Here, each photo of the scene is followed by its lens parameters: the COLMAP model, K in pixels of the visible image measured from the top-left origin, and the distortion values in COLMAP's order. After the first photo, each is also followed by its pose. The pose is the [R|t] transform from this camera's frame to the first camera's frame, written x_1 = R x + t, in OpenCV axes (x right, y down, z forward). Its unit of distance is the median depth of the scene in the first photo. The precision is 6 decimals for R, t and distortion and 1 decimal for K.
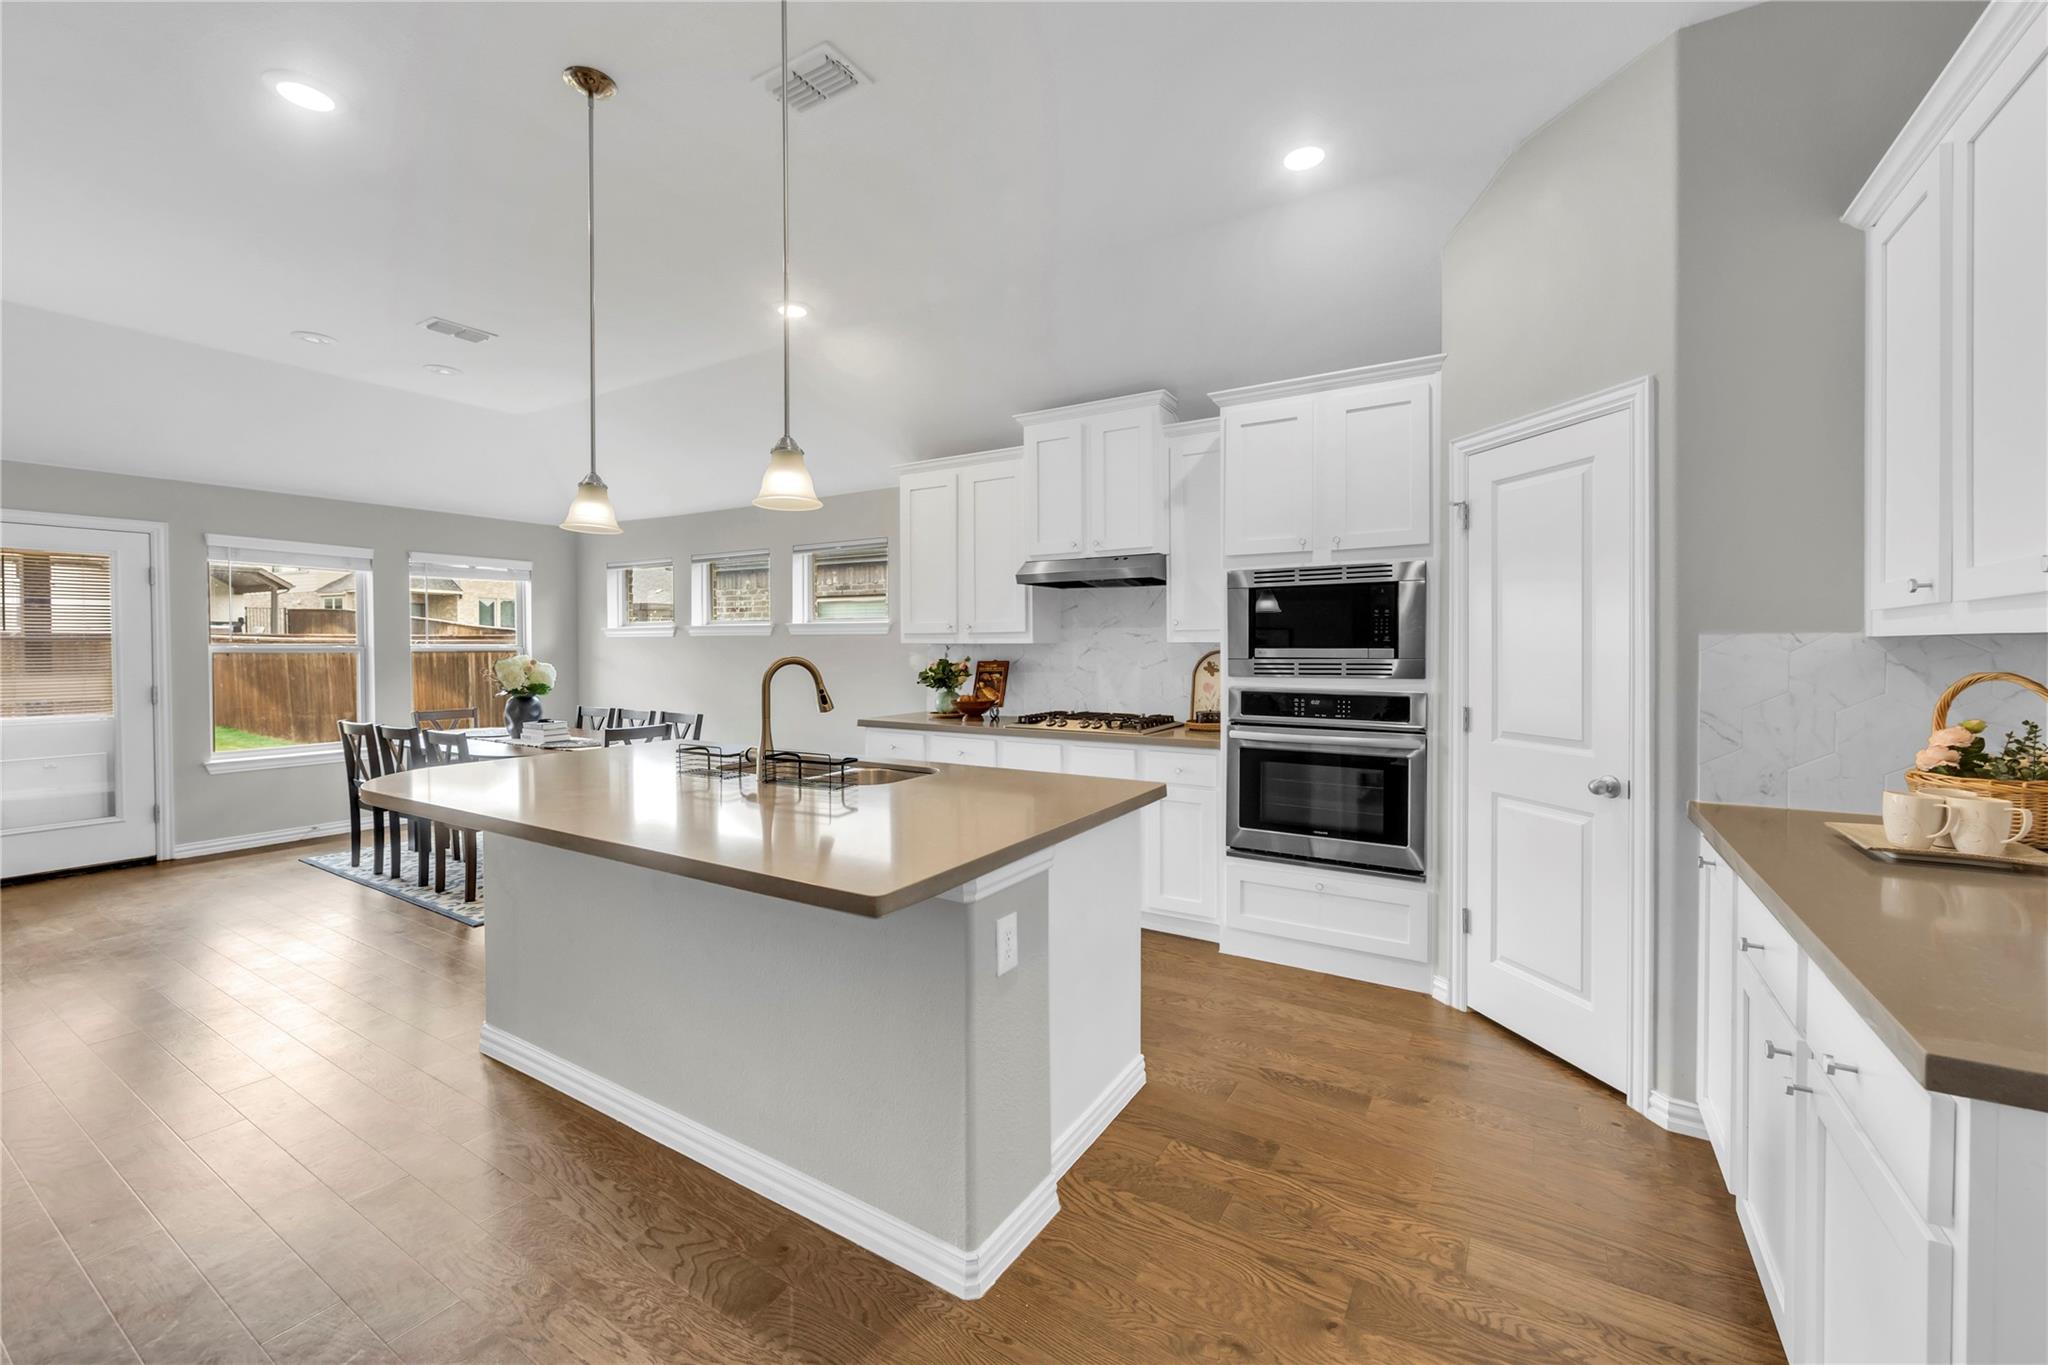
lens RADIAL K [[825.9, 0, 1018.2], [0, 825.9, 660.5], [0, 0, 1]] dist [-0.000782, -0.000117]
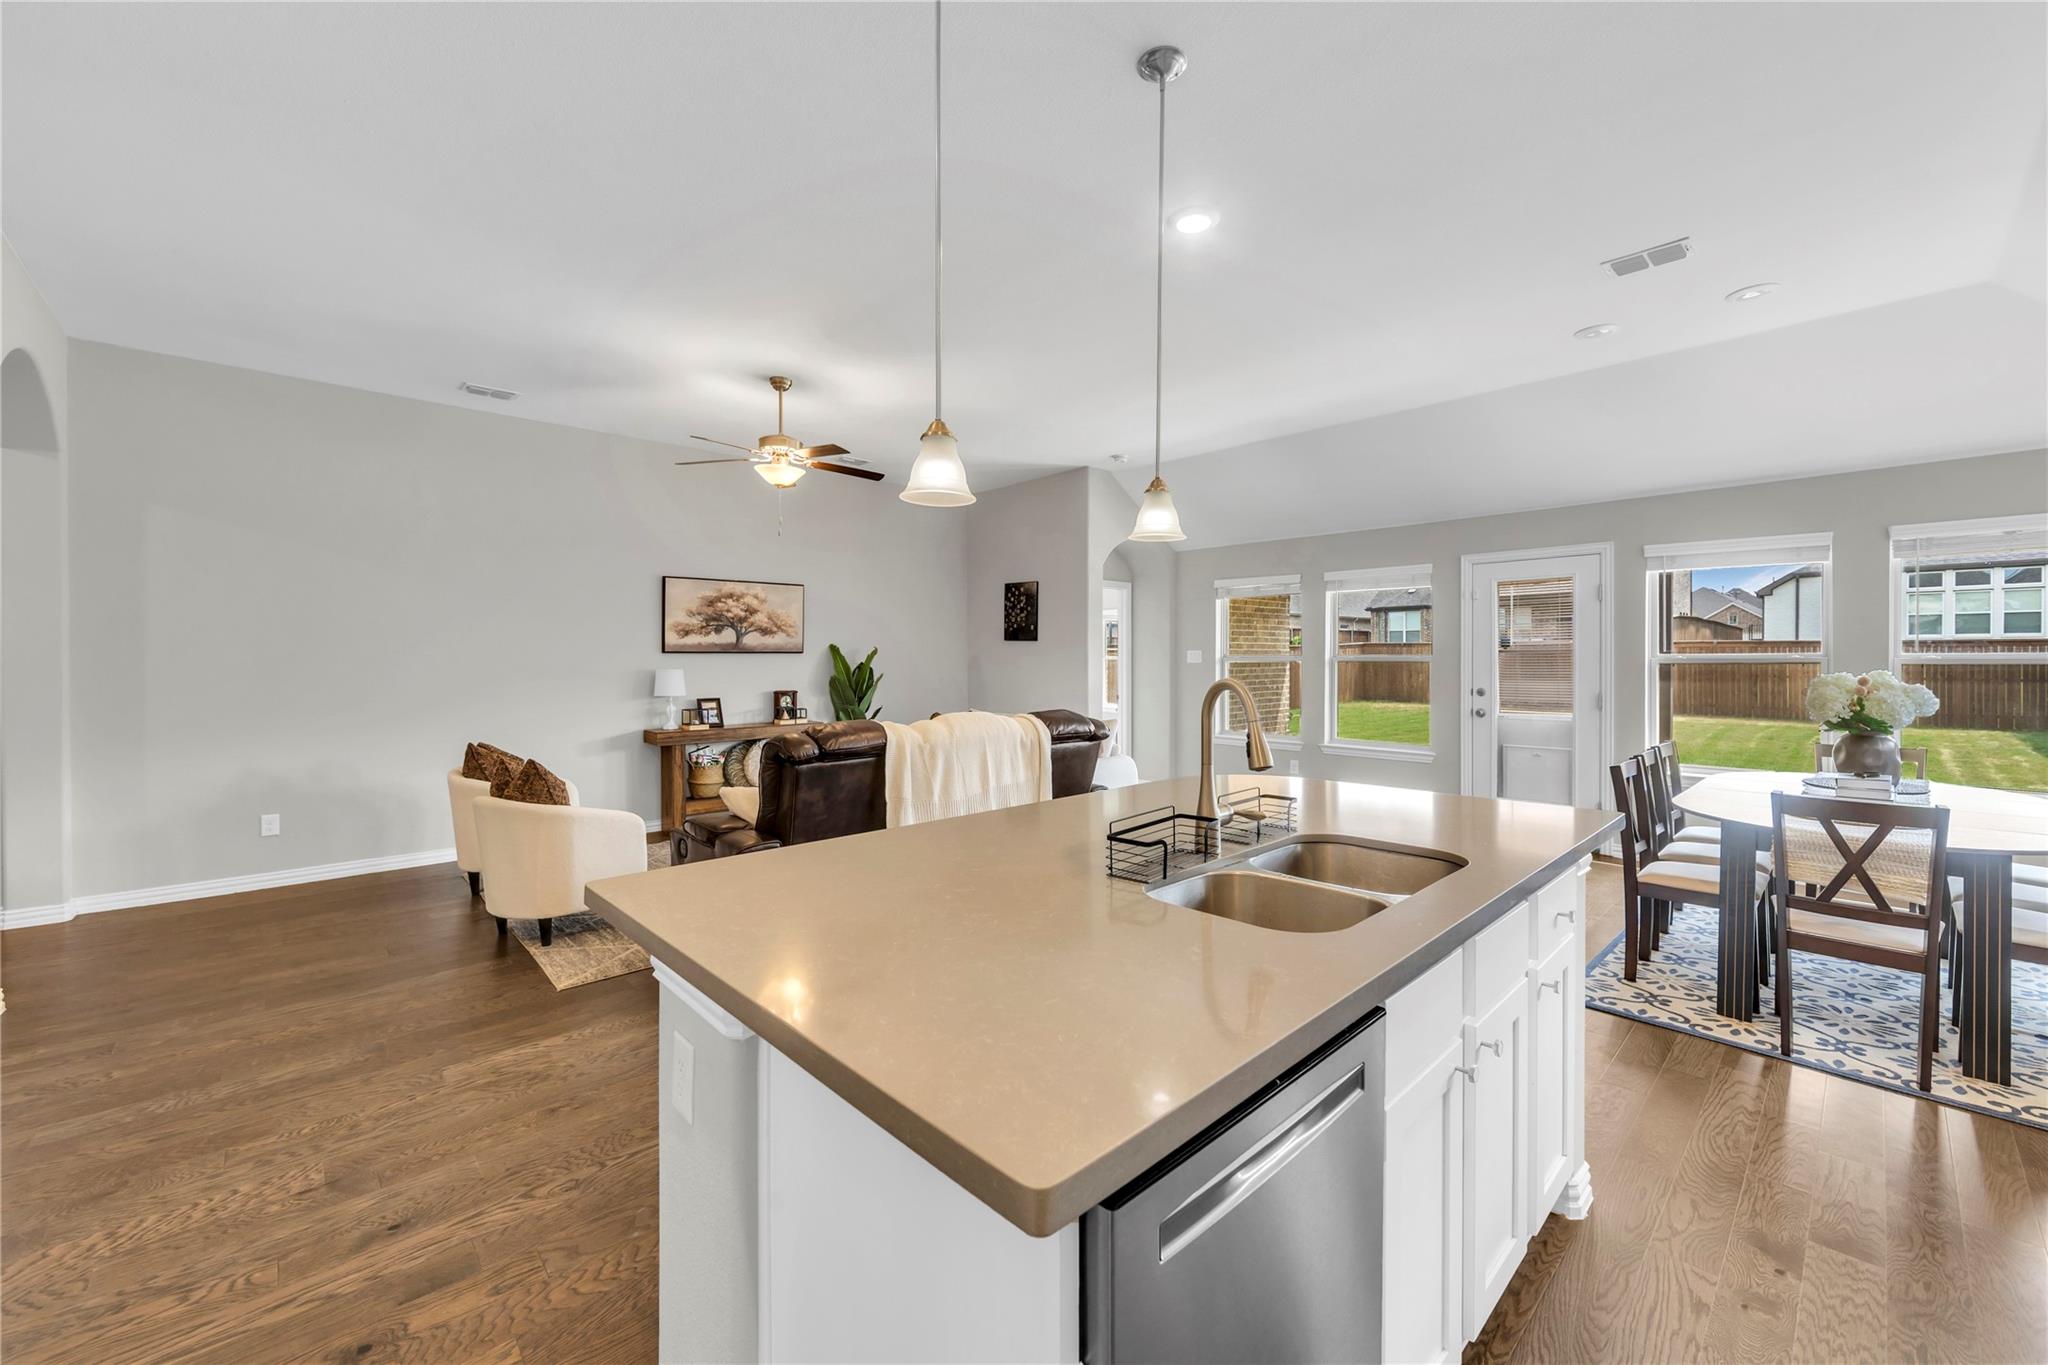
lens RADIAL K [[825.9, 0, 1018.2], [0, 825.9, 660.5], [0, 0, 1]] dist [-0.000782, -0.000117]
pose [[-0.242610, 0.004127, -0.970115, 0.208107], [-0.009052, 0.999938, 0.006518, -0.012655], [0.970082, 0.010363, -0.242557, 0.539977]]
